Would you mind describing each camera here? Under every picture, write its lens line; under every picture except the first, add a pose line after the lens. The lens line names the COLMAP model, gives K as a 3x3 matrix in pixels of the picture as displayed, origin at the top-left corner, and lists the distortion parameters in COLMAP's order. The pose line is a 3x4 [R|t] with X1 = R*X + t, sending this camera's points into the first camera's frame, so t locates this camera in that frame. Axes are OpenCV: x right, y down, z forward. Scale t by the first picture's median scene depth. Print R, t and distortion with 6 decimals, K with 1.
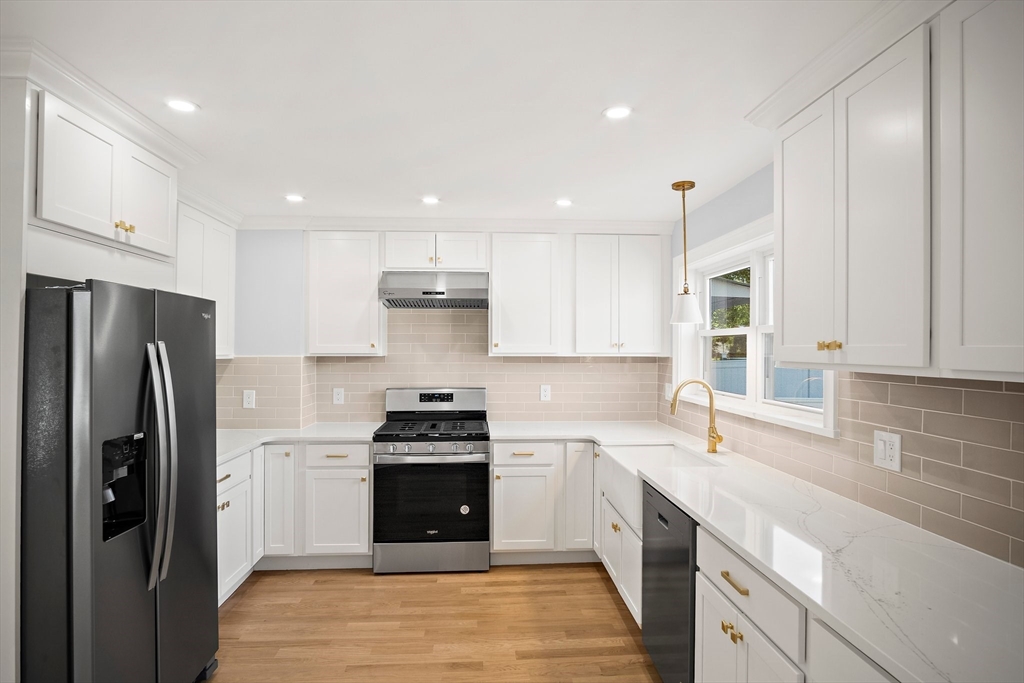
lens RADIAL K [[556.3, 0, 511.9], [0, 556.3, 347.6], [0, 0, 1]] dist [-0.025059, 0.003727]
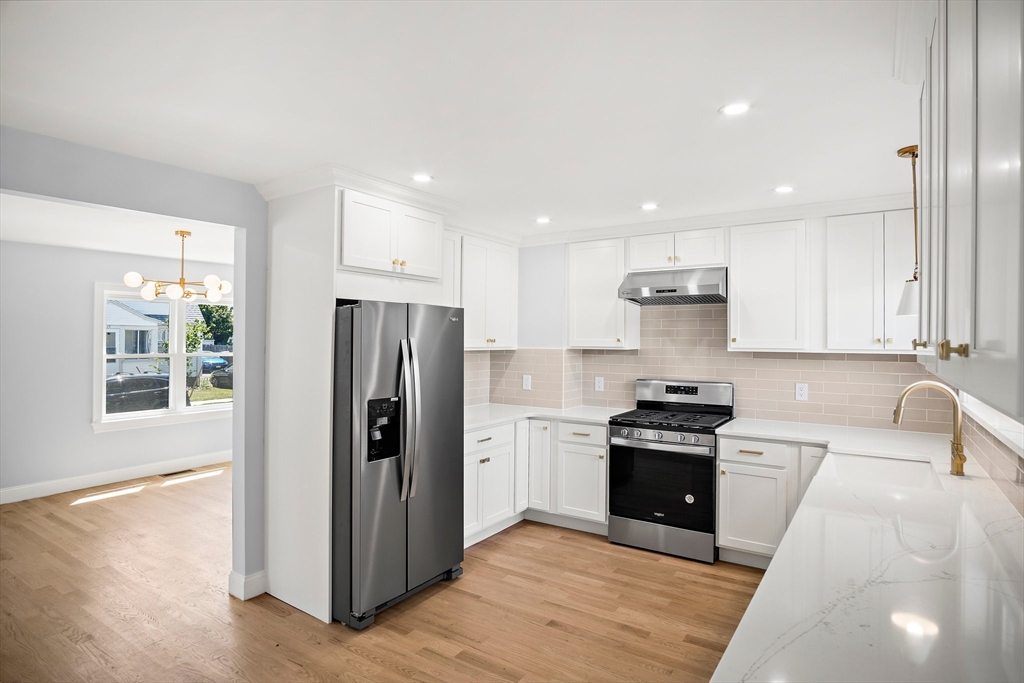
lens RADIAL K [[556.3, 0, 519.4], [0, 556.3, 339.5], [0, 0, 1]] dist [-0.025059, 0.003727]
pose [[0.796386, 0.002964, -0.604782, 0.292009], [-0.003677, 0.999993, 0.000059, -0.004405], [0.604778, 0.002176, 0.796391, -0.015829]]
